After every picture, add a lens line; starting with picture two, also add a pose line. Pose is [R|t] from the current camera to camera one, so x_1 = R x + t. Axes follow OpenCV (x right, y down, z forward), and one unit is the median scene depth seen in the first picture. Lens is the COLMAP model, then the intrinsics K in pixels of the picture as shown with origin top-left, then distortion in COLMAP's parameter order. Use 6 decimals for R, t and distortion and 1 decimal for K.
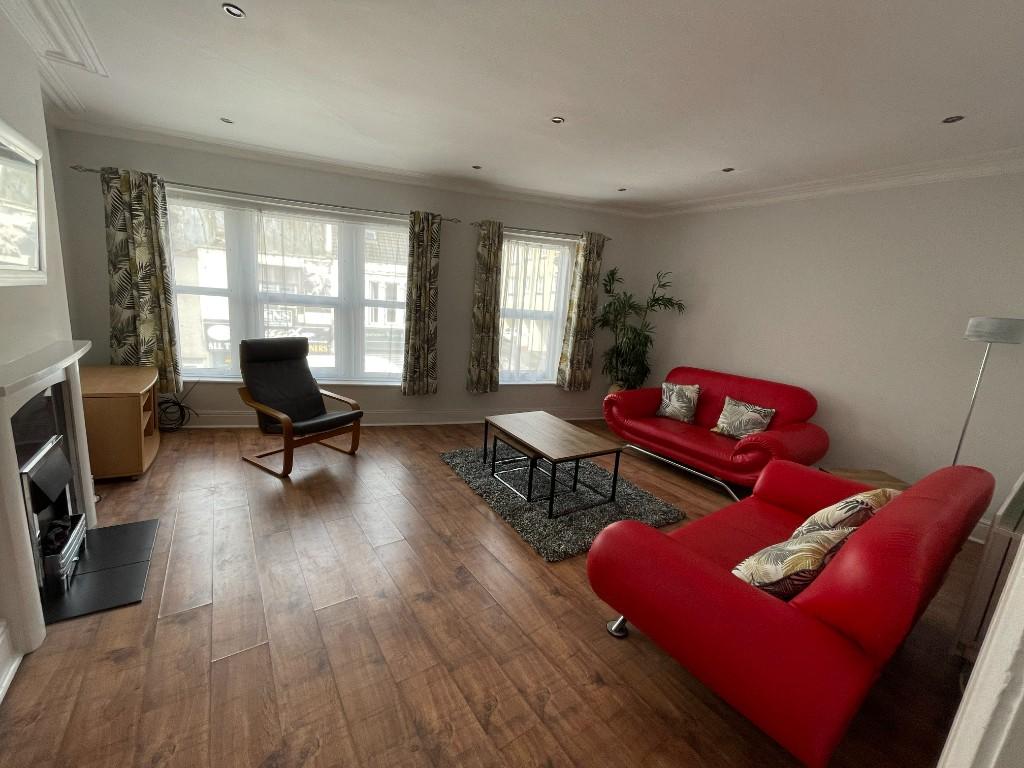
lens RADIAL K [[410.7, 0, 509.6], [0, 410.7, 385.1], [0, 0, 1]] dist [0.001768, 0.000199]
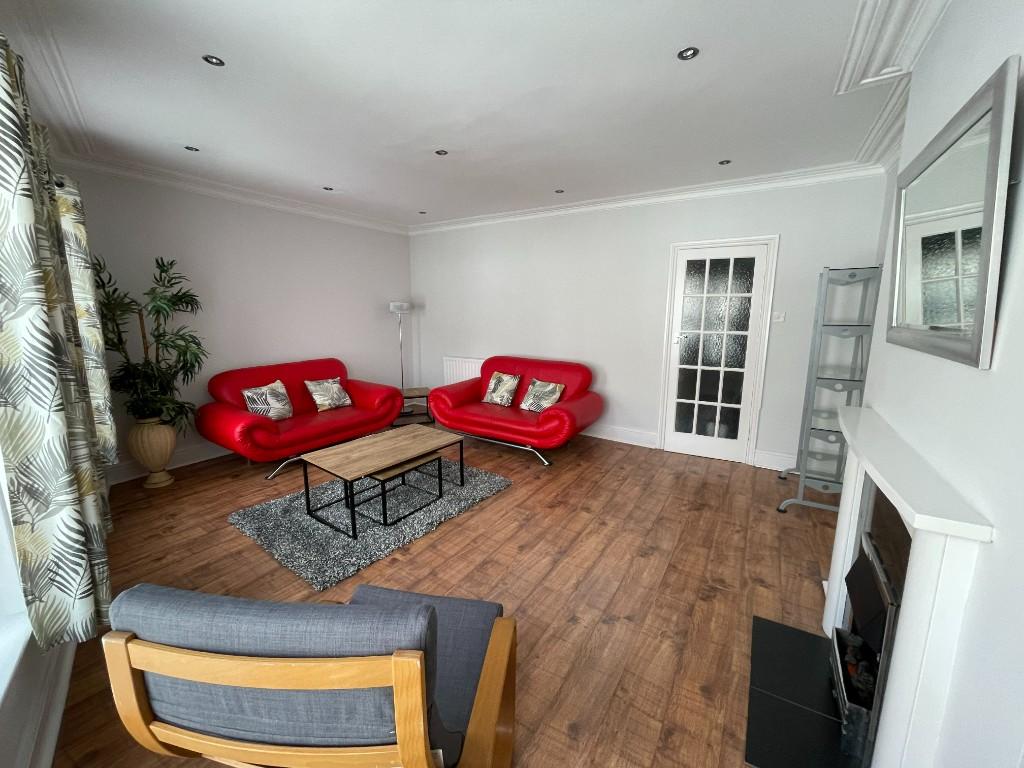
lens RADIAL K [[410.7, 0, 509.5], [0, 410.7, 380.5], [0, 0, 1]] dist [0.001768, 0.000199]
pose [[-0.380600, -0.238619, 0.893423, -1.323415], [0.158757, 0.934930, 0.317336, -0.460699], [-0.911010, 0.262615, -0.317951, 1.591433]]
